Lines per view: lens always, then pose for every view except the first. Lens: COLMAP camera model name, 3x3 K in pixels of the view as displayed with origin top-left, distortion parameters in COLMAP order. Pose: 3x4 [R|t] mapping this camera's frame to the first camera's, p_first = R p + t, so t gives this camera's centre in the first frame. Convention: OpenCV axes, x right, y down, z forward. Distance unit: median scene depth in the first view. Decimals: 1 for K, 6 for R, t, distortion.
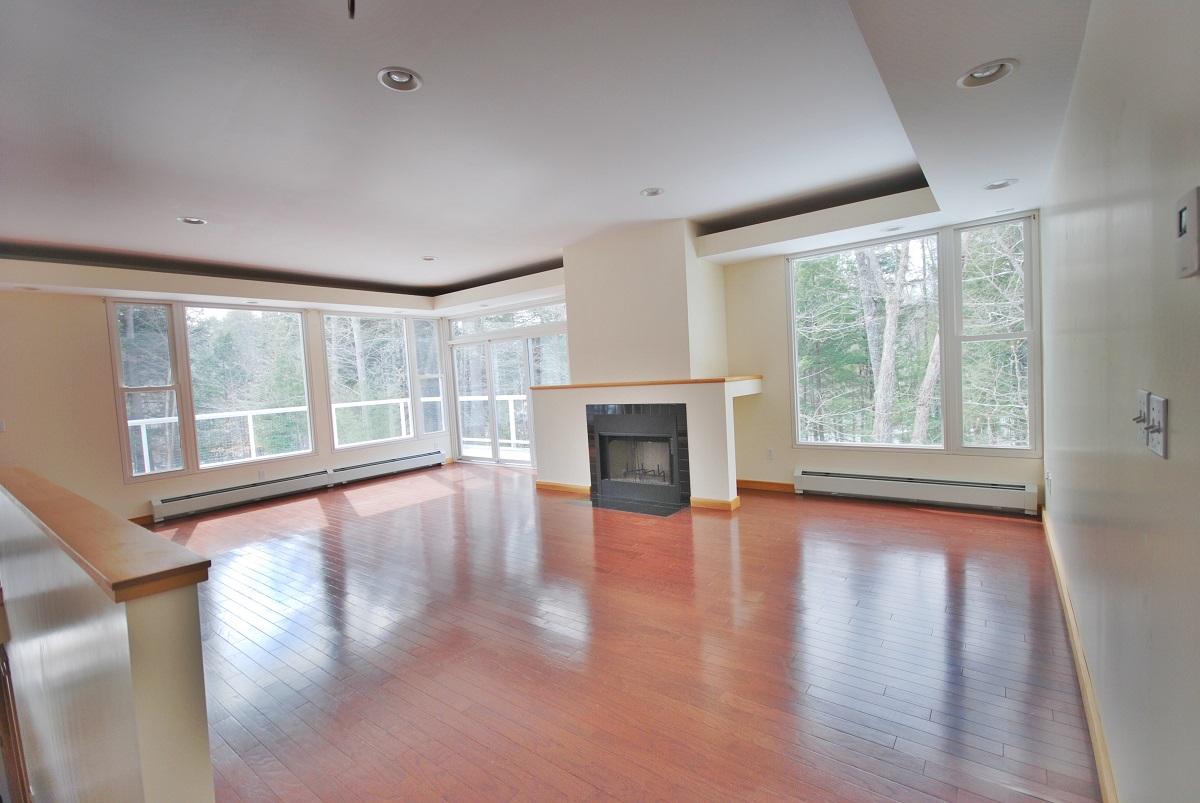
lens RADIAL K [[530.2, 0, 600.0], [0, 530.2, 401.5], [0, 0, 1]] dist [-0.003052, -0.000337]
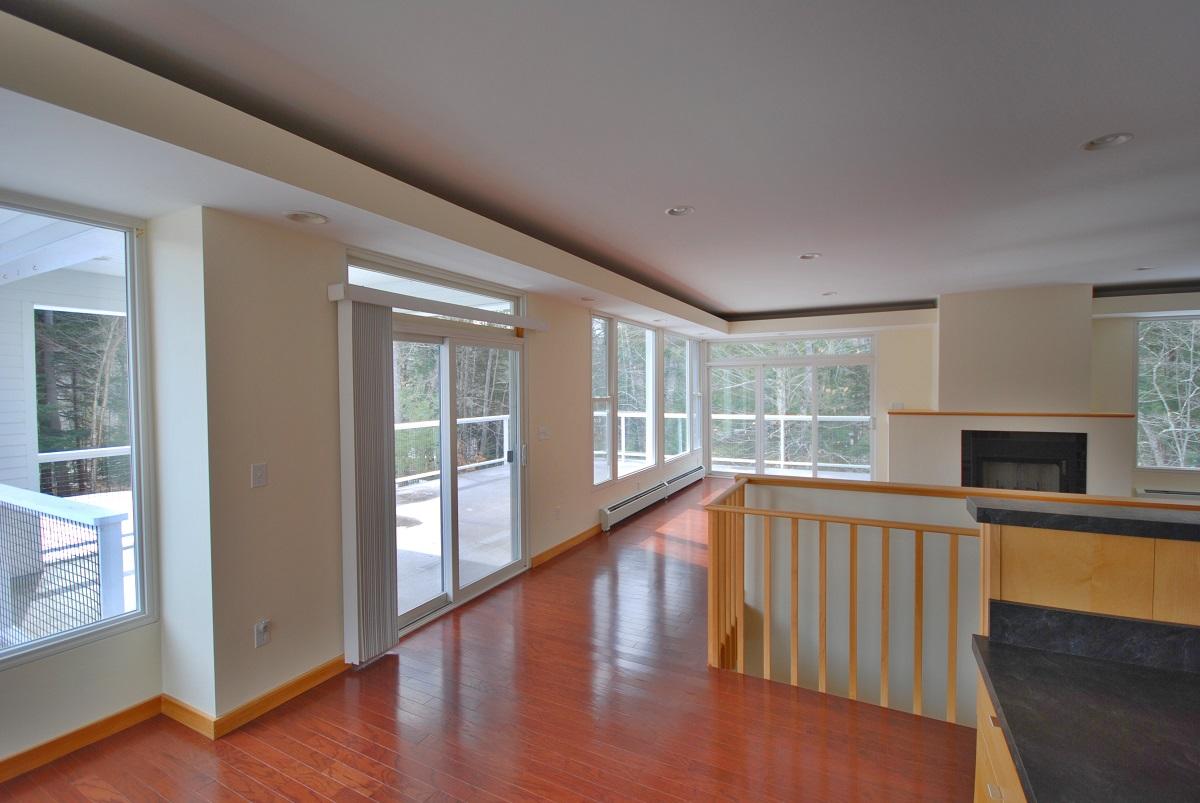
lens RADIAL K [[530.2, 0, 600.0], [0, 530.2, 401.5], [0, 0, 1]] dist [-0.003052, -0.000337]
pose [[0.981425, 0.049490, 0.185351, -0.998545], [-0.042190, 0.998178, -0.043125, 0.026968], [-0.187147, 0.034504, 0.981726, 0.012070]]
